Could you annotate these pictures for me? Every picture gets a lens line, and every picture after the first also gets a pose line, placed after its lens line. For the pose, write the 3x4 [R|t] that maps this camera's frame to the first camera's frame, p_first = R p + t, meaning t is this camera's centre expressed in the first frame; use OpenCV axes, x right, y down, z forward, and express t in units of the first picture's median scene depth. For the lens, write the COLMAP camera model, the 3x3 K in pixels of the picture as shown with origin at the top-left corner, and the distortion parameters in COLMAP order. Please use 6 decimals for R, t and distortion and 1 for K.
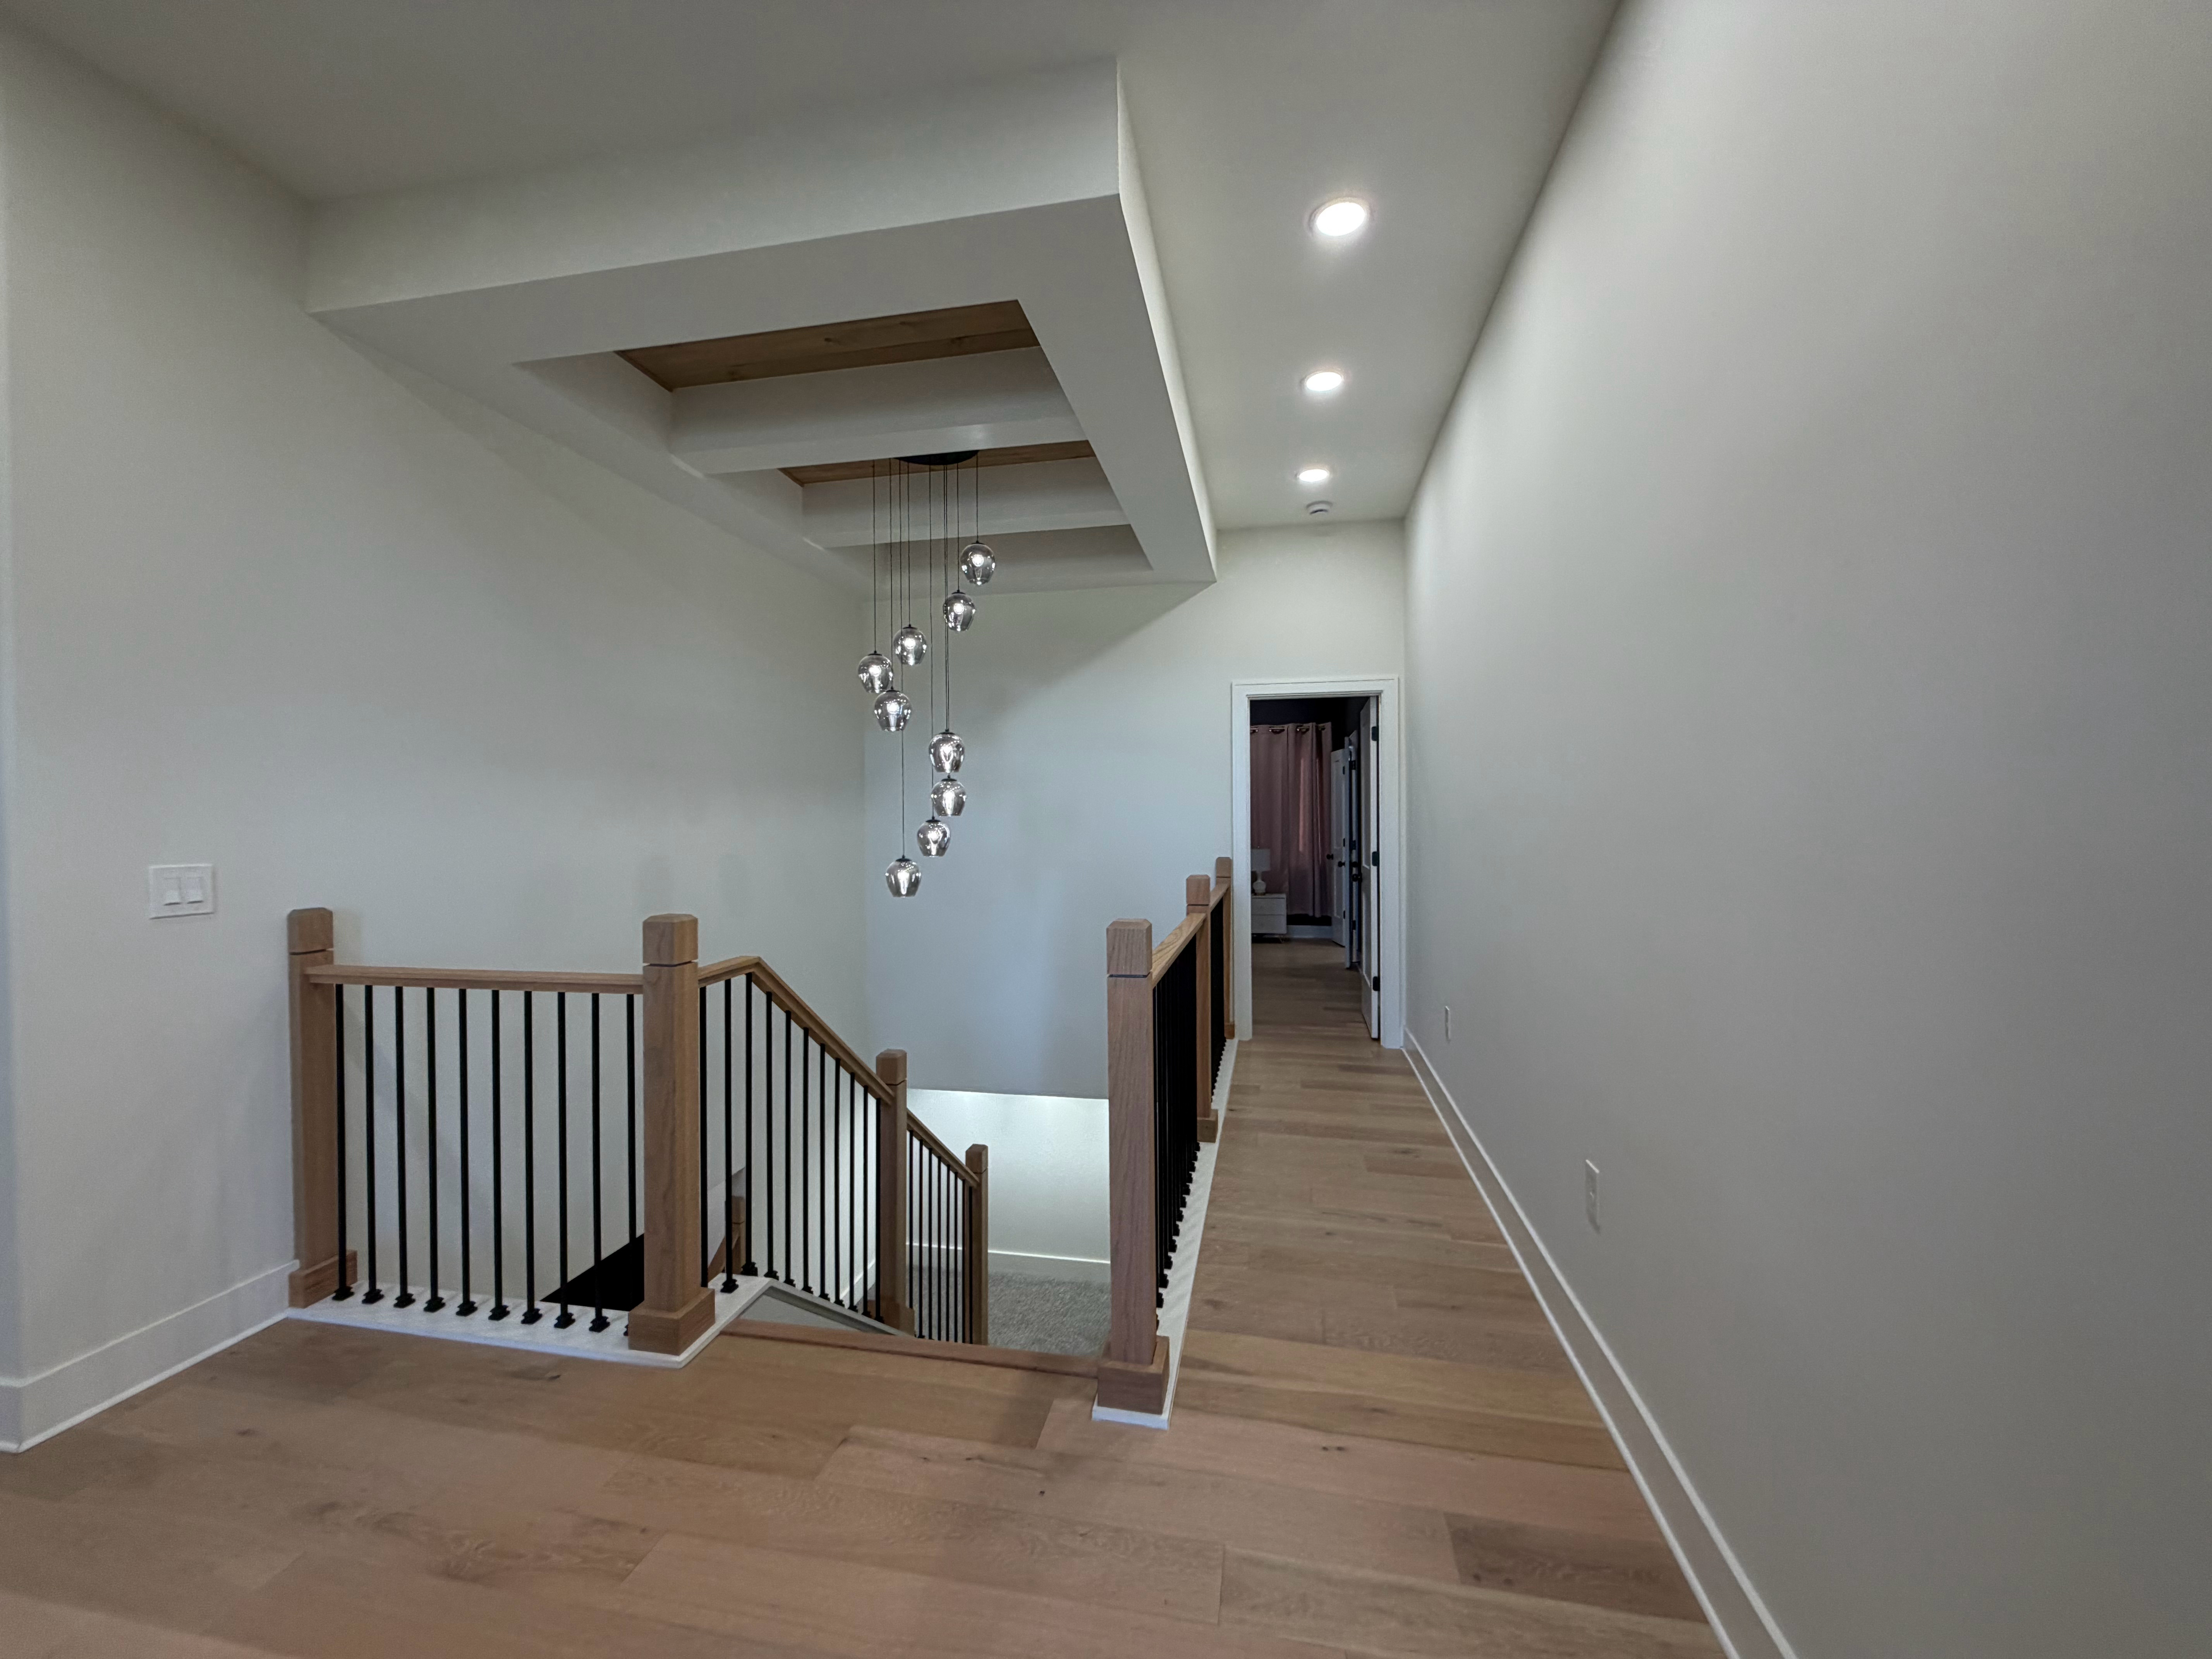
lens RADIAL K [[879.1, 0, 1116.5], [0, 879.1, 833.0], [0, 0, 1]] dist [-0.002626, 0.000980]
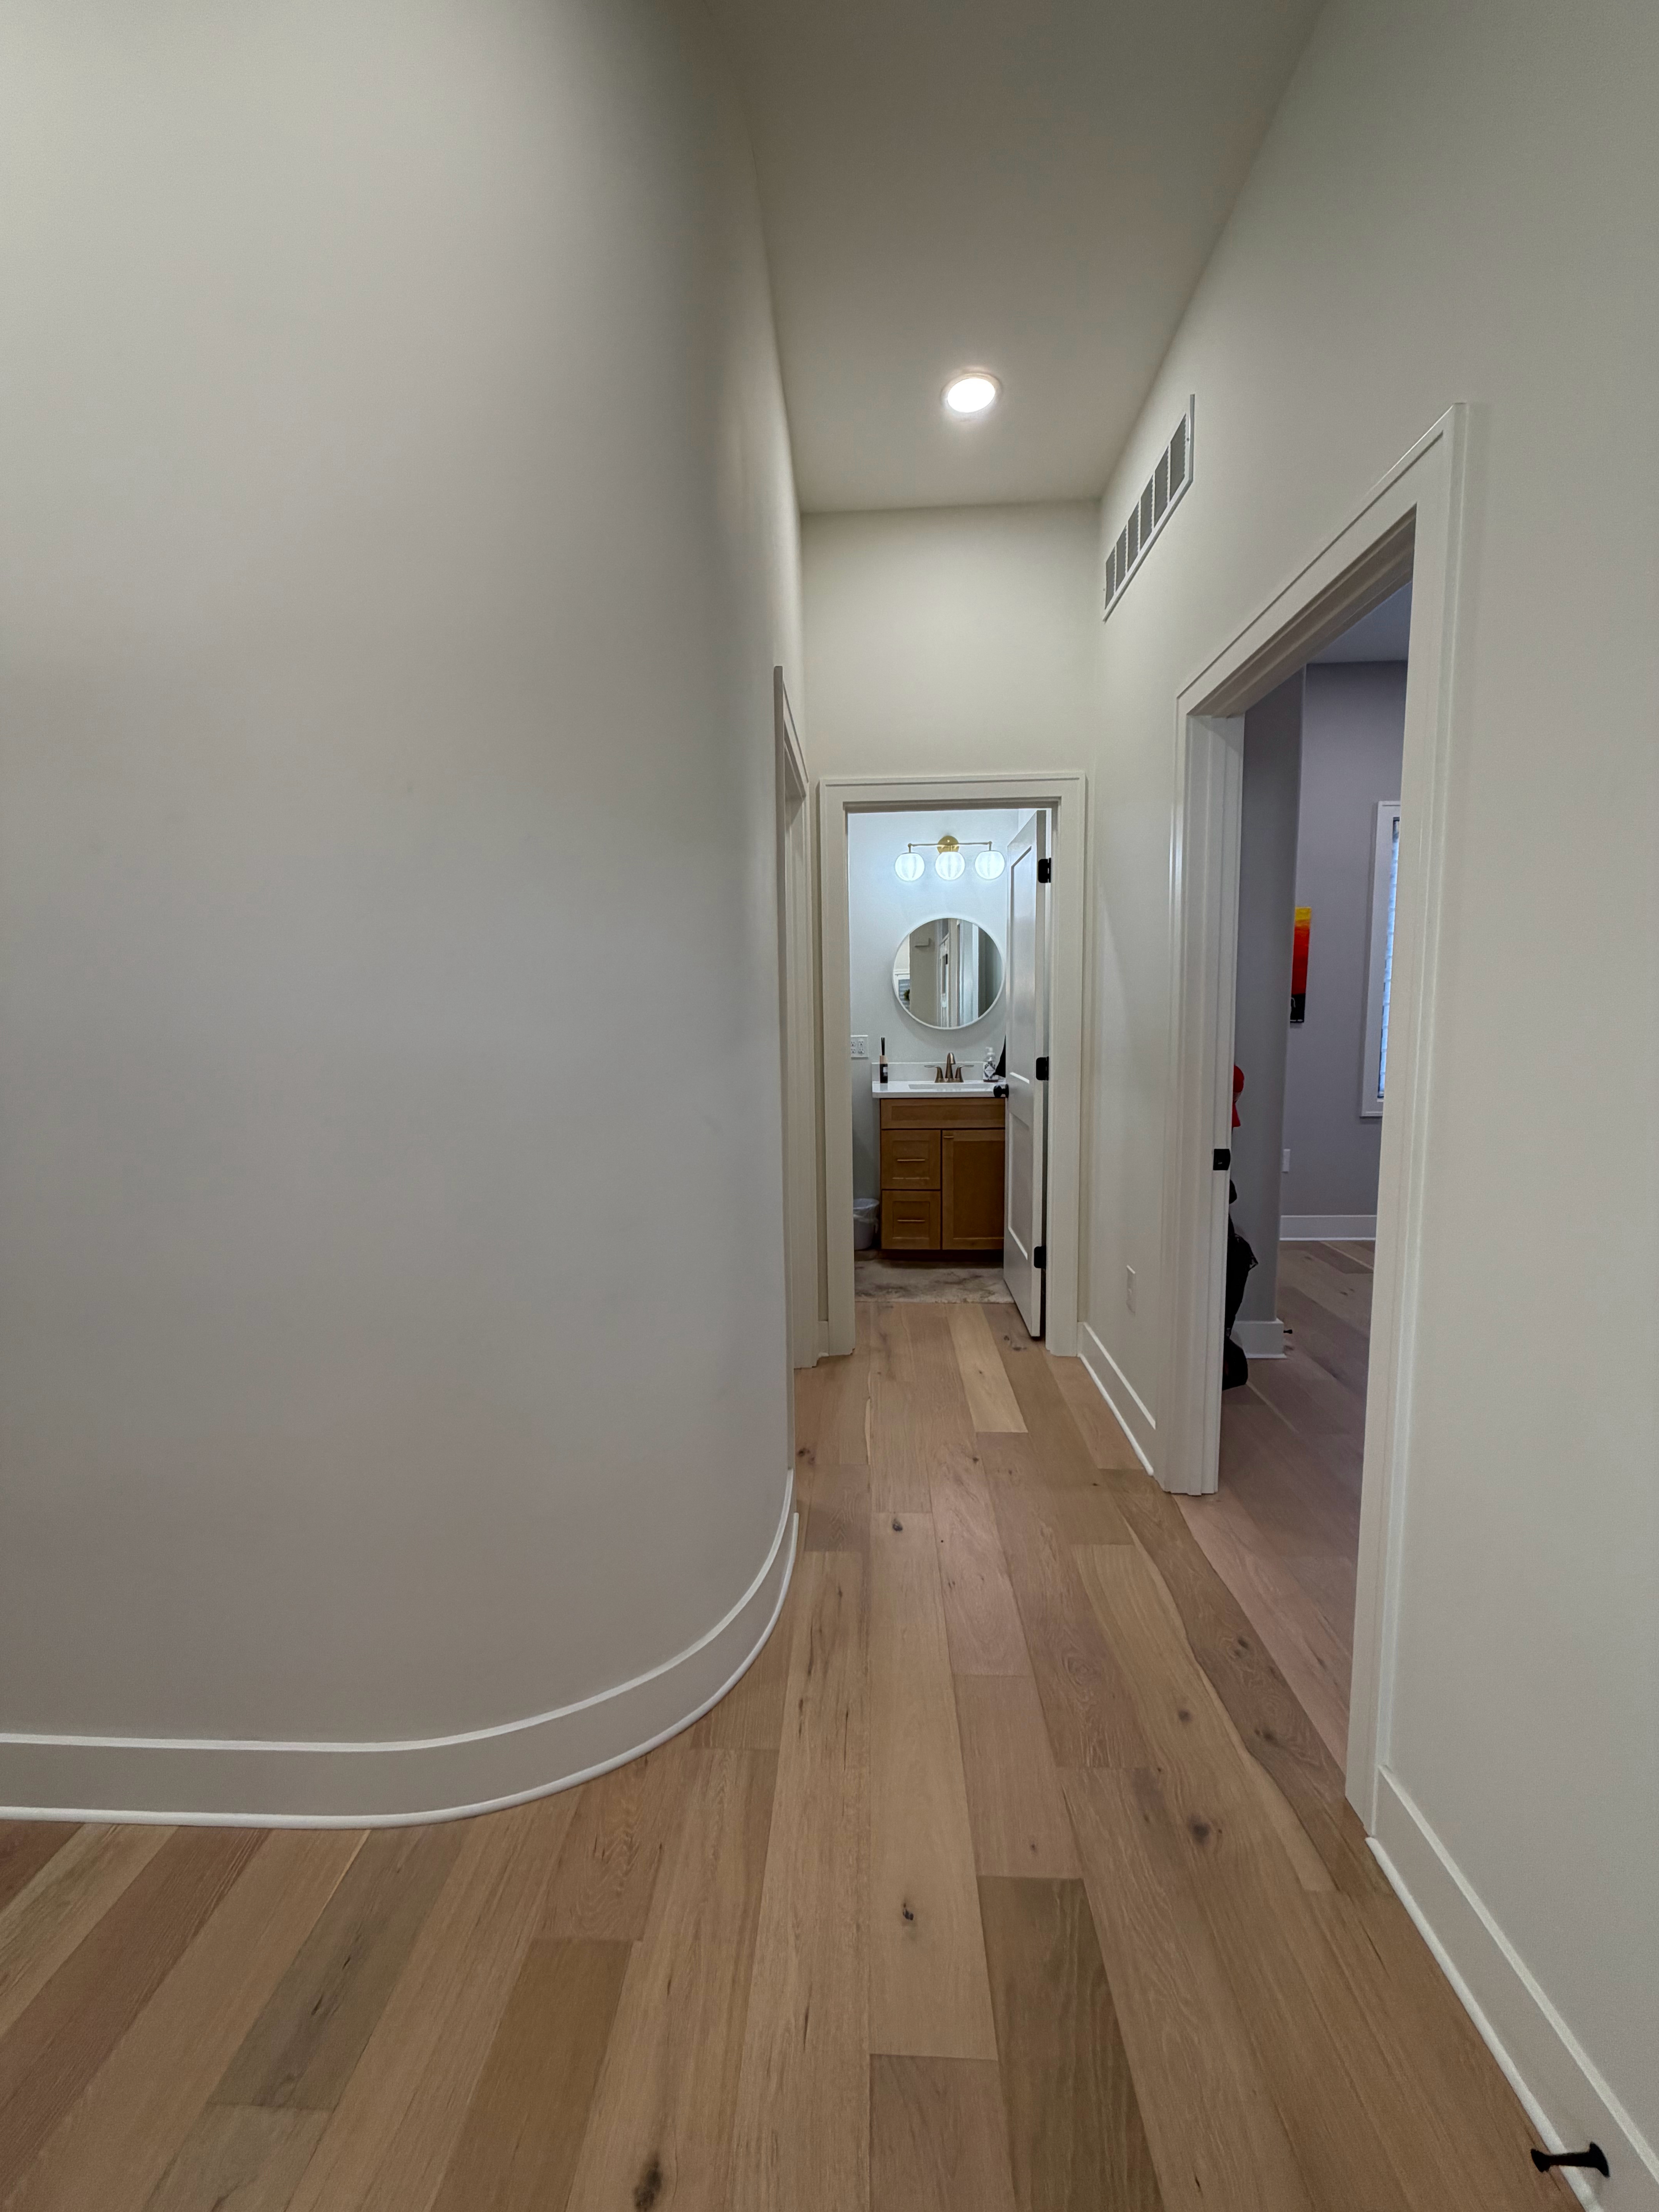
lens RADIAL K [[879.1, 0, 829.5], [0, 879.1, 1102.2], [0, 0, 1]] dist [-0.002626, 0.000980]
pose [[-0.149857, -0.098279, 0.983811, -0.207653], [0.025663, 0.994326, 0.103238, -0.009862], [-0.988375, 0.040718, -0.146485, 0.140729]]
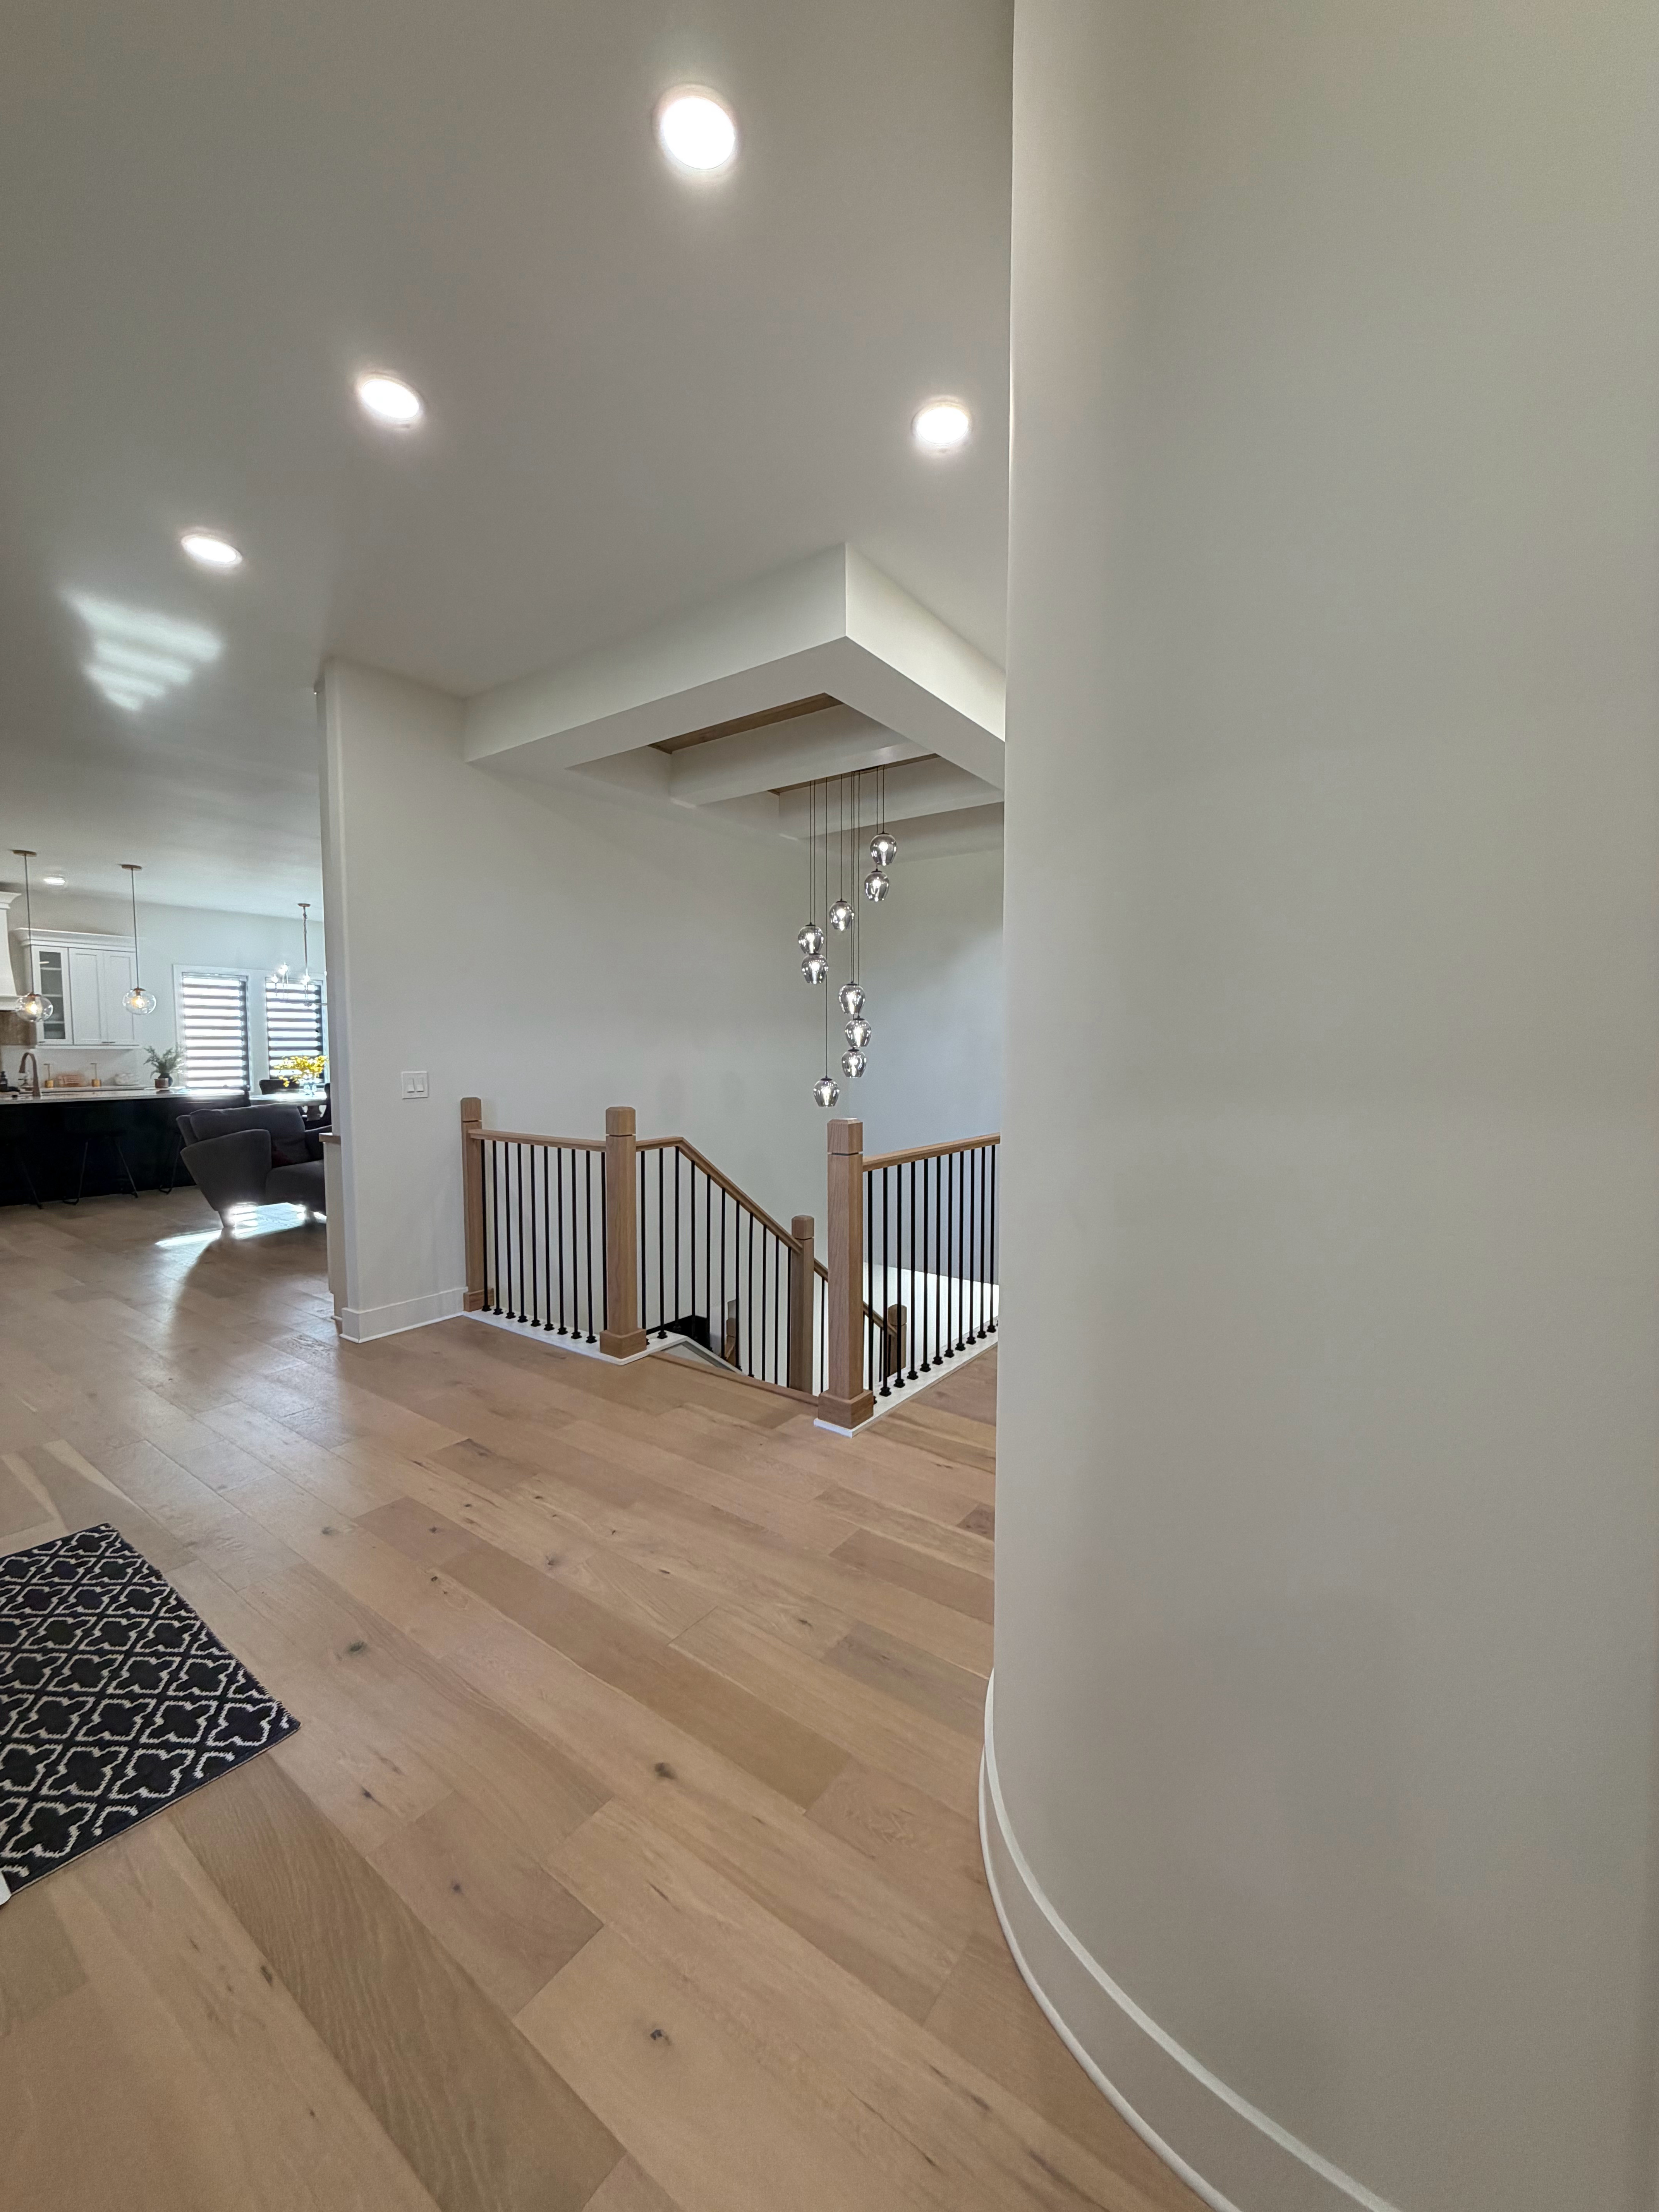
lens RADIAL K [[879.1, 0, 835.7], [0, 879.1, 1103.9], [0, 0, 1]] dist [-0.002626, 0.000980]
pose [[0.908614, 0.033802, -0.416266, 0.532287], [-0.011672, 0.998385, 0.055595, -0.010483], [0.417473, -0.045656, 0.907542, -0.339926]]
